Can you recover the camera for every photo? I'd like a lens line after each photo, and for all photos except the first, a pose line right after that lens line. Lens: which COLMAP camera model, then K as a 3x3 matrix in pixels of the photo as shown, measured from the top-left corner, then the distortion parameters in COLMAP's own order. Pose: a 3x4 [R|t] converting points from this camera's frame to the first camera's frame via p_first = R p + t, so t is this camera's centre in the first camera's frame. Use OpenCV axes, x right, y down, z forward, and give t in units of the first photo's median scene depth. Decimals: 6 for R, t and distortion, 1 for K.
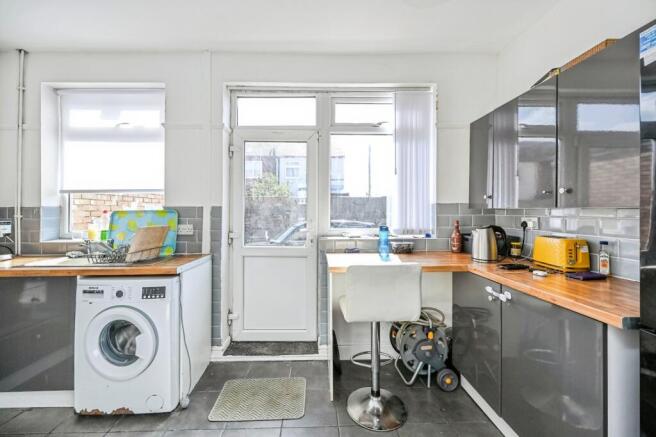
lens RADIAL K [[278.2, 0, 334.2], [0, 278.2, 216.8], [0, 0, 1]] dist [-0.000509, 0.000345]
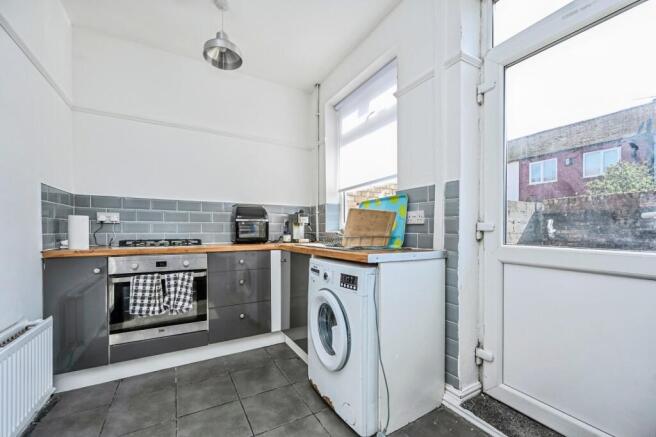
lens RADIAL K [[268.2, 0, 326.3], [0, 268.2, 236.9], [0, 0, 1]] dist [0.001929, 0.000186]
pose [[0.431855, 0.008735, -0.901901, 0.040159], [-0.019114, 0.999817, 0.000531, 0.106883], [0.901741, 0.017010, 0.431943, 0.451323]]
